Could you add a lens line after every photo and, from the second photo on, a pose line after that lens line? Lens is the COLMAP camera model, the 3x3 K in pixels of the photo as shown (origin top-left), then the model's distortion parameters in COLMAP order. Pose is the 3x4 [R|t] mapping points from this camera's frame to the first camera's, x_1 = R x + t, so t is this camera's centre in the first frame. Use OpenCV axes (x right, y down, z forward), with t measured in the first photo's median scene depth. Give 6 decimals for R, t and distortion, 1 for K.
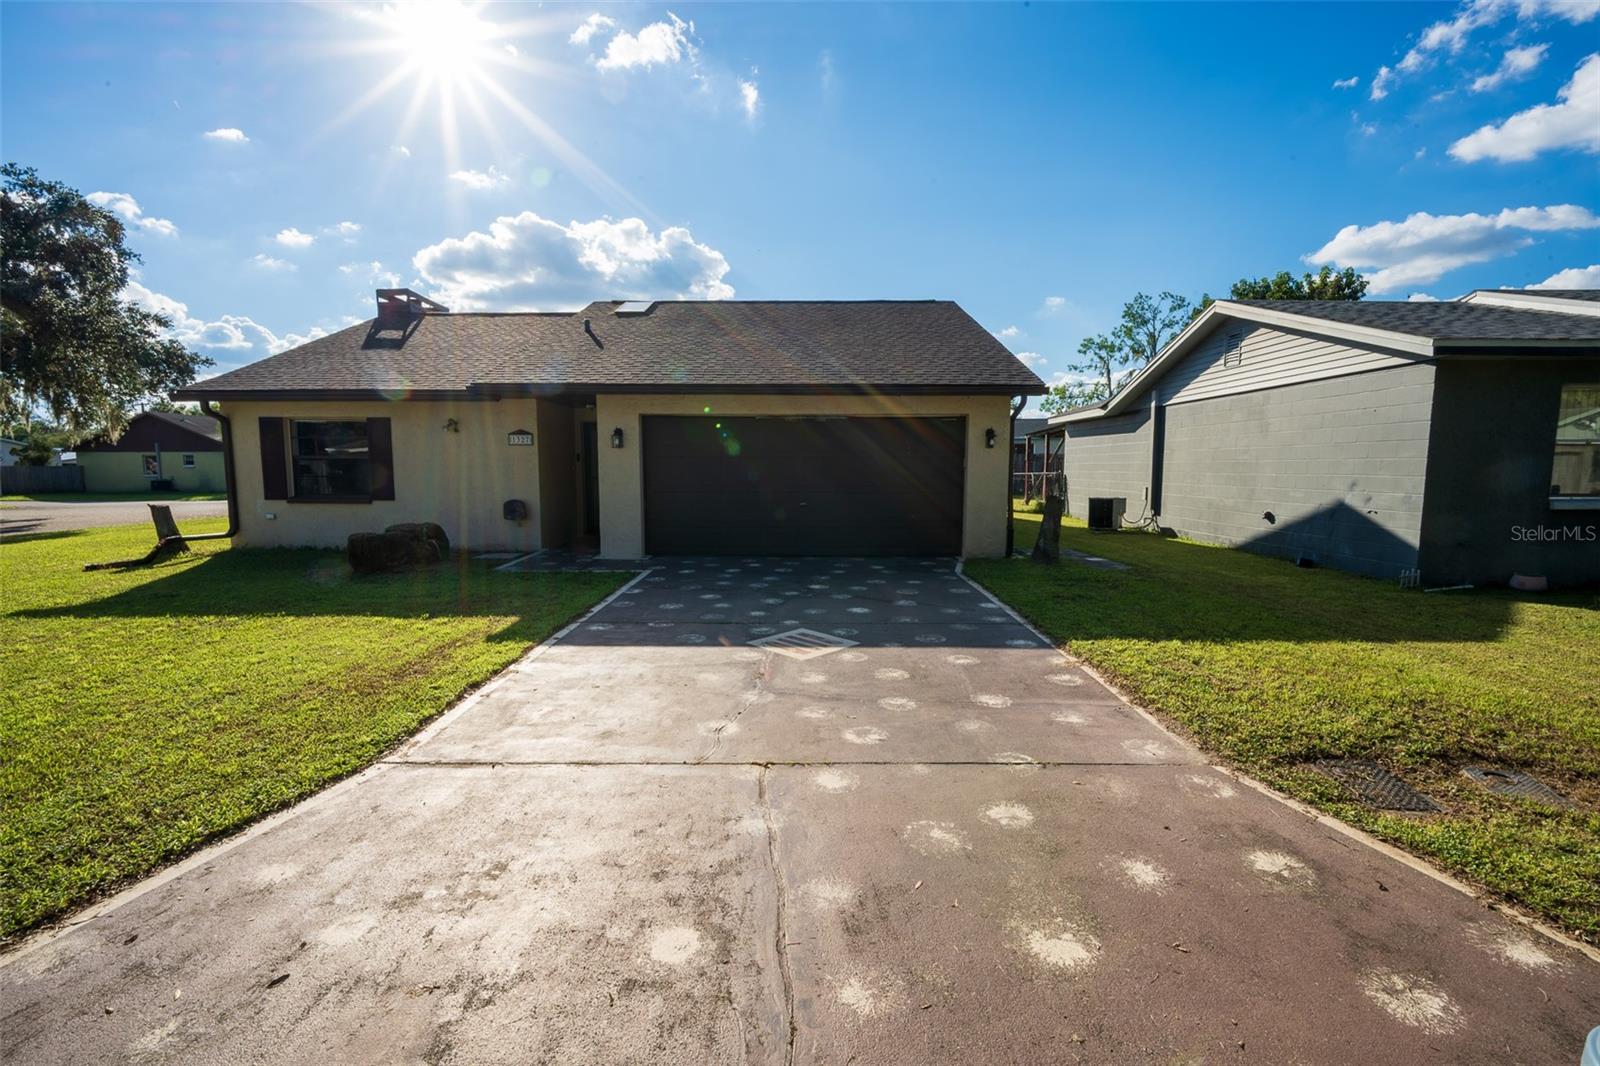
lens RADIAL K [[681.8, 0, 800.0], [0, 681.8, 533.0], [0, 0, 1]] dist [0.000819, 0.000451]
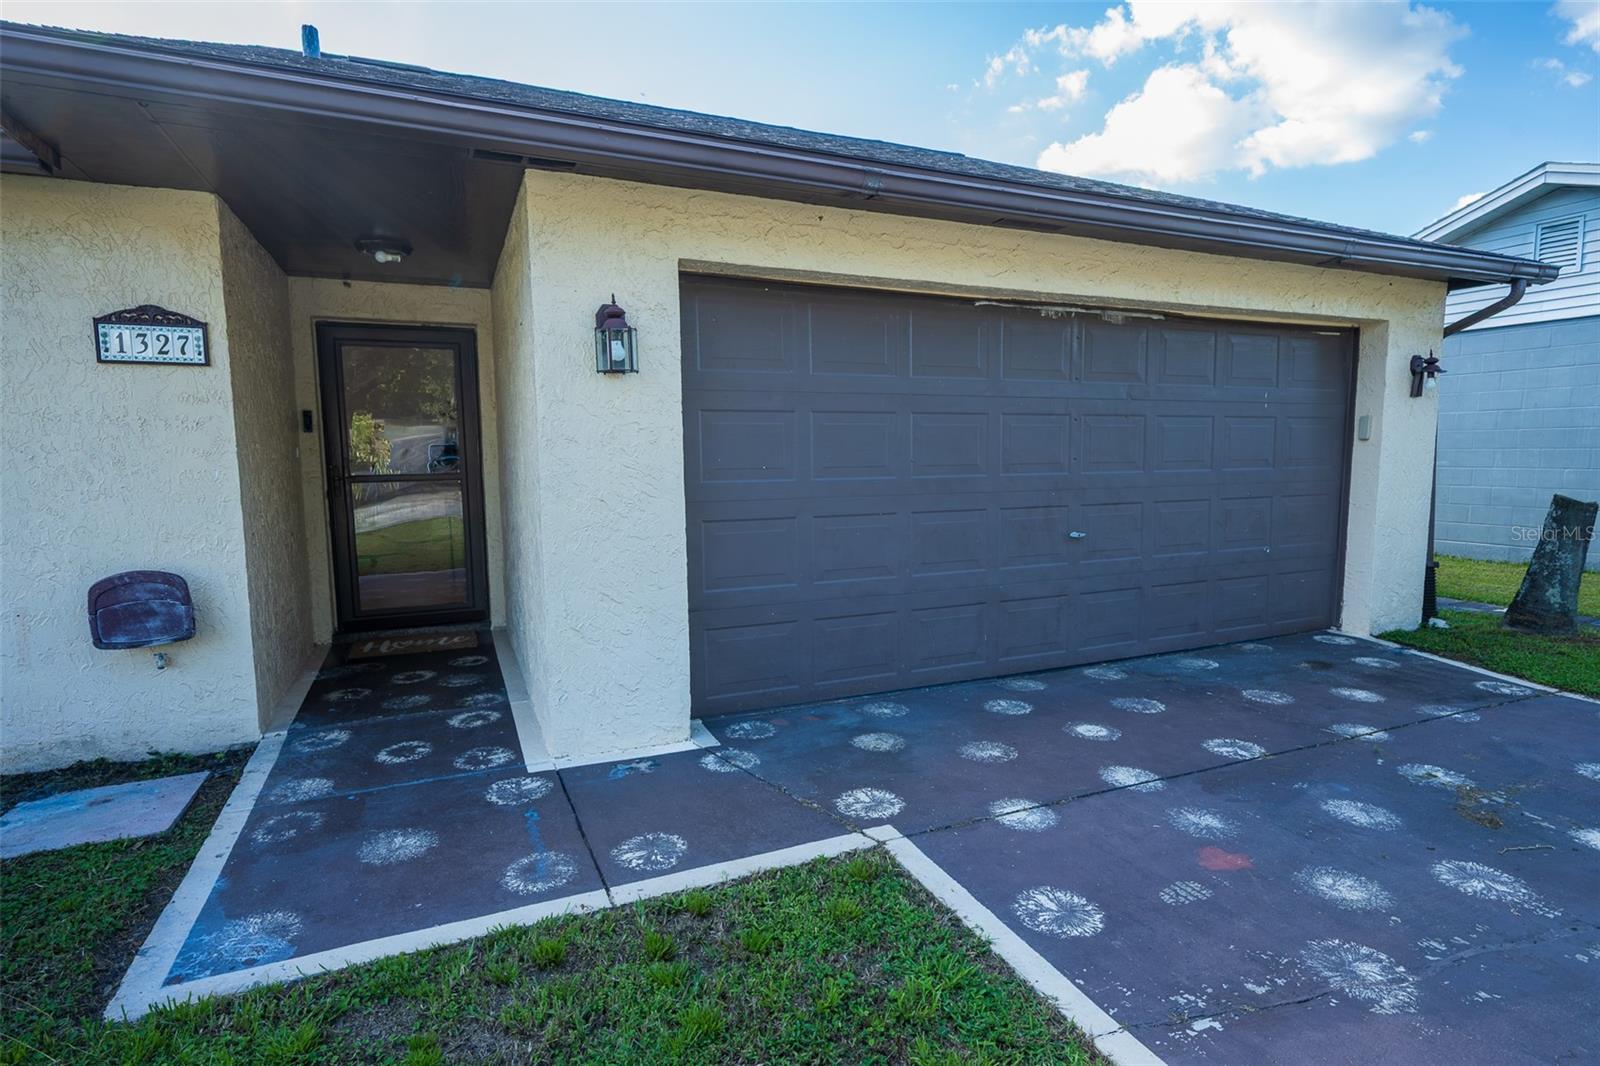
lens RADIAL K [[853.0, 0, 840.6], [0, 853.0, 542.6], [0, 0, 1]] dist [-0.001609, -0.000176]
pose [[0.911798, -0.054610, 0.406991, -0.304111], [0.052029, 0.998494, 0.017417, -0.051555], [-0.407329, 0.005295, 0.913266, 0.587174]]
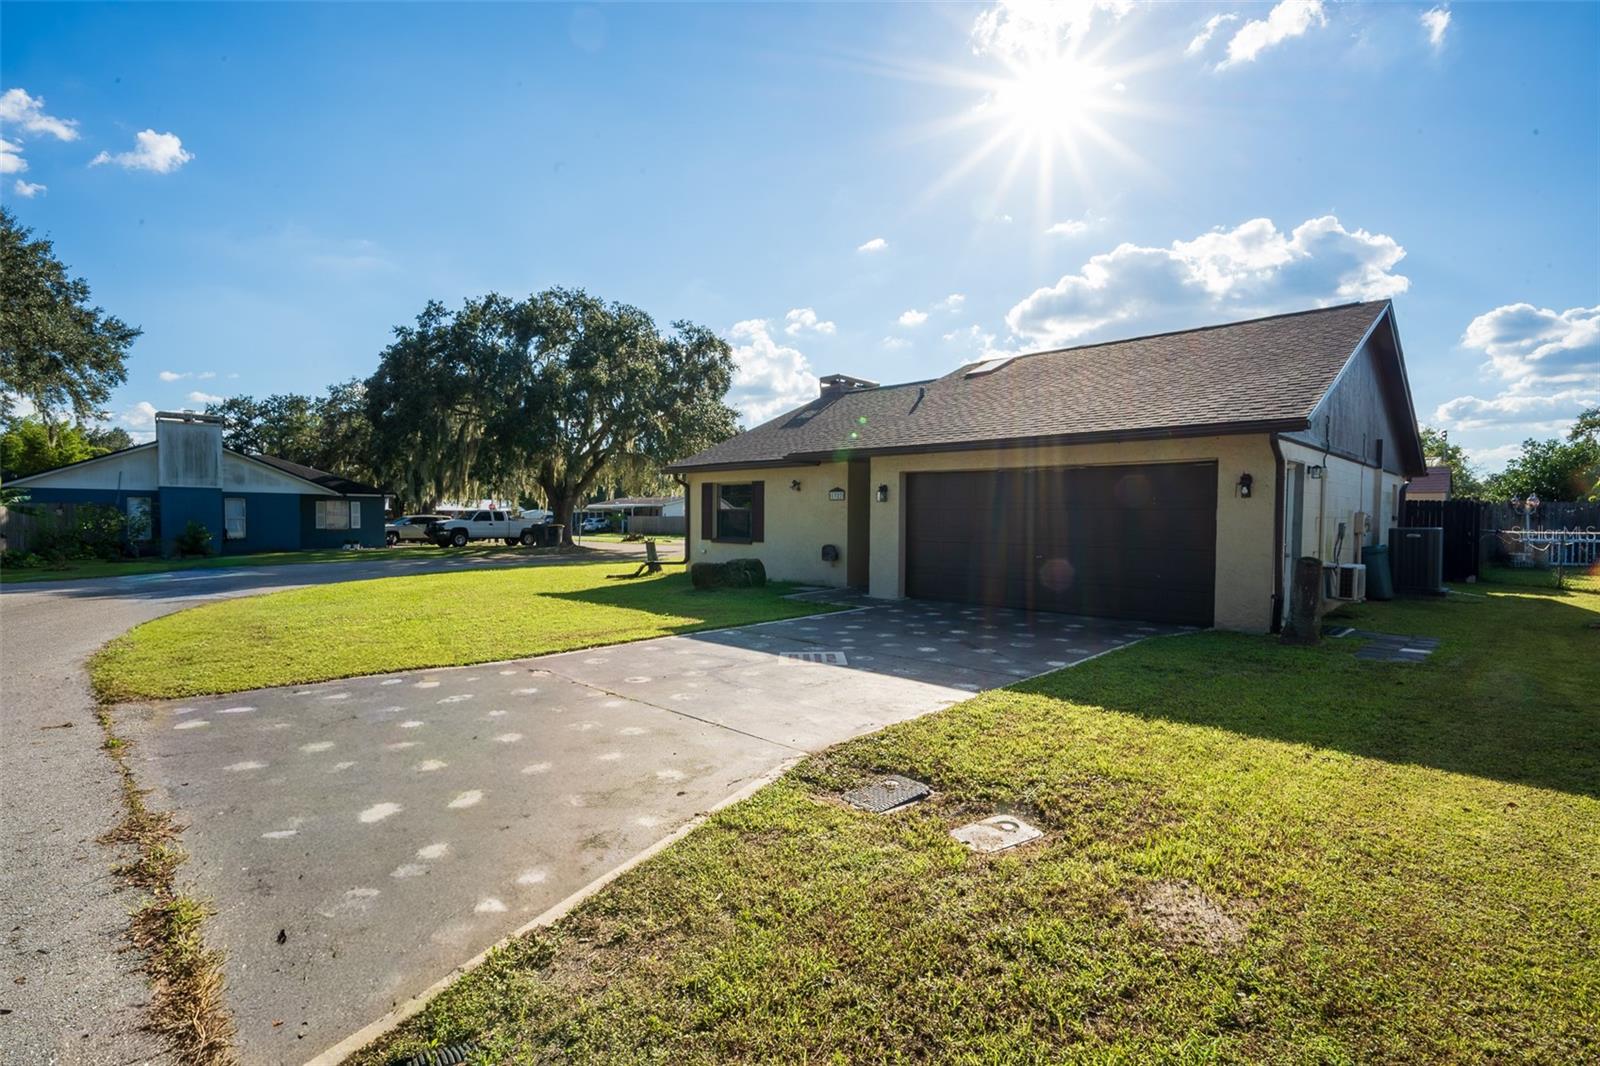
lens RADIAL K [[754.1, 0, 800.0], [0, 754.1, 533.0], [0, 0, 1]] dist [-0.000844, -0.000175]
pose [[0.727950, 0.020447, -0.685325, 0.467419], [-0.075247, 0.995900, -0.050215, 0.002093], [0.681488, 0.088123, 0.726504, -0.017793]]
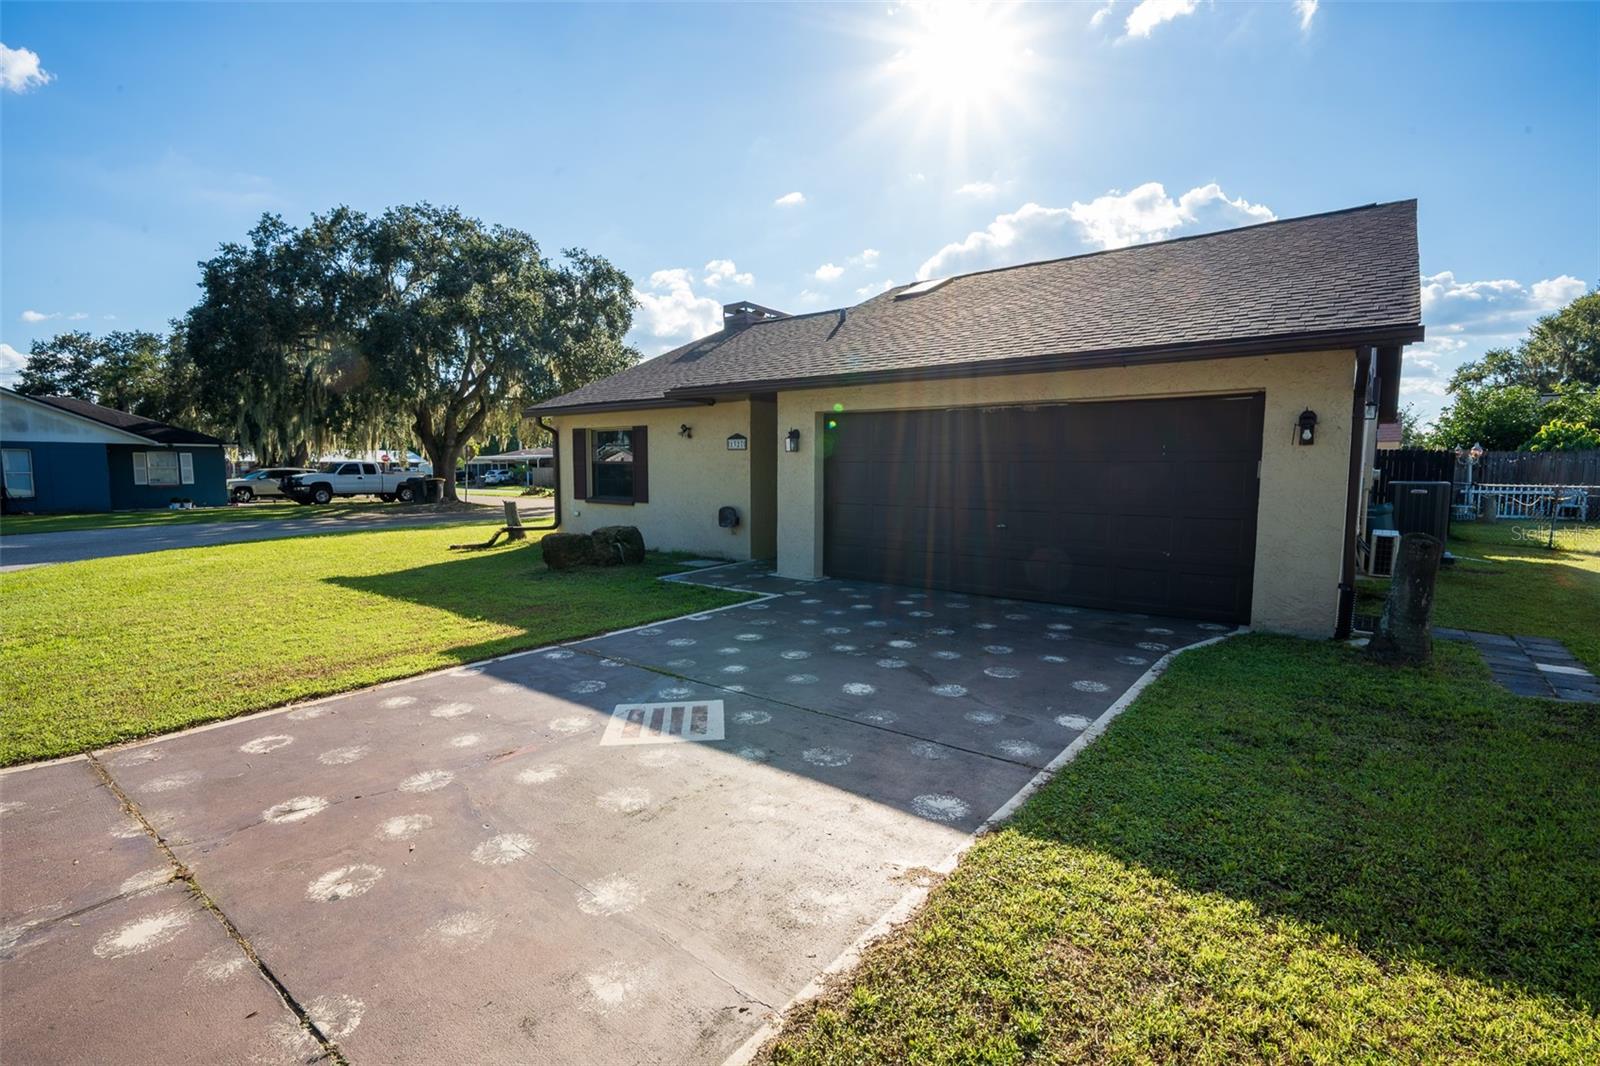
lens RADIAL K [[733.3, 0, 800.8], [0, 733.3, 542.6], [0, 0, 1]] dist [-0.003339, -0.000085]
pose [[0.798235, 0.064939, -0.598836, 0.290691], [-0.063600, 0.997701, 0.023417, -0.028383], [0.598979, 0.019394, 0.800530, 0.228796]]
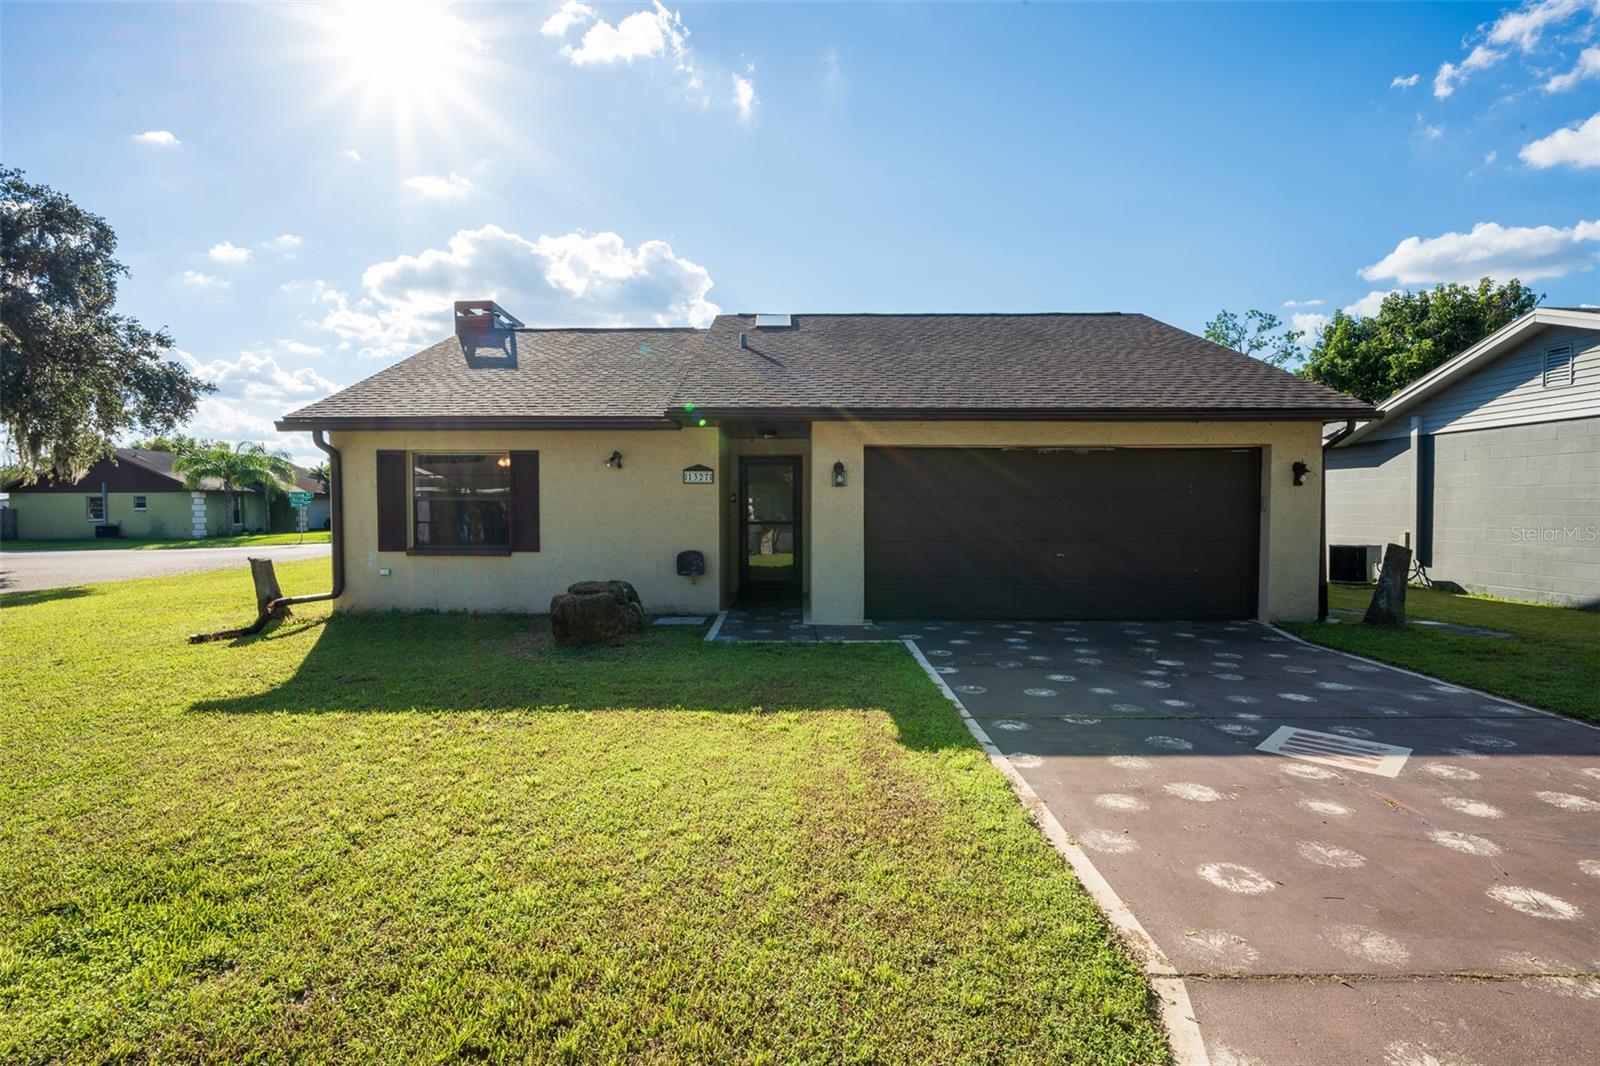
lens RADIAL K [[770.6, 0, 804.0], [0, 770.6, 561.7], [0, 0, 1]] dist [0.001386, -0.000089]
pose [[0.999966, -0.003110, 0.007582, -0.290413], [0.003313, 0.999632, -0.026940, -0.010680], [-0.007495, 0.026964, 0.999608, 0.081229]]
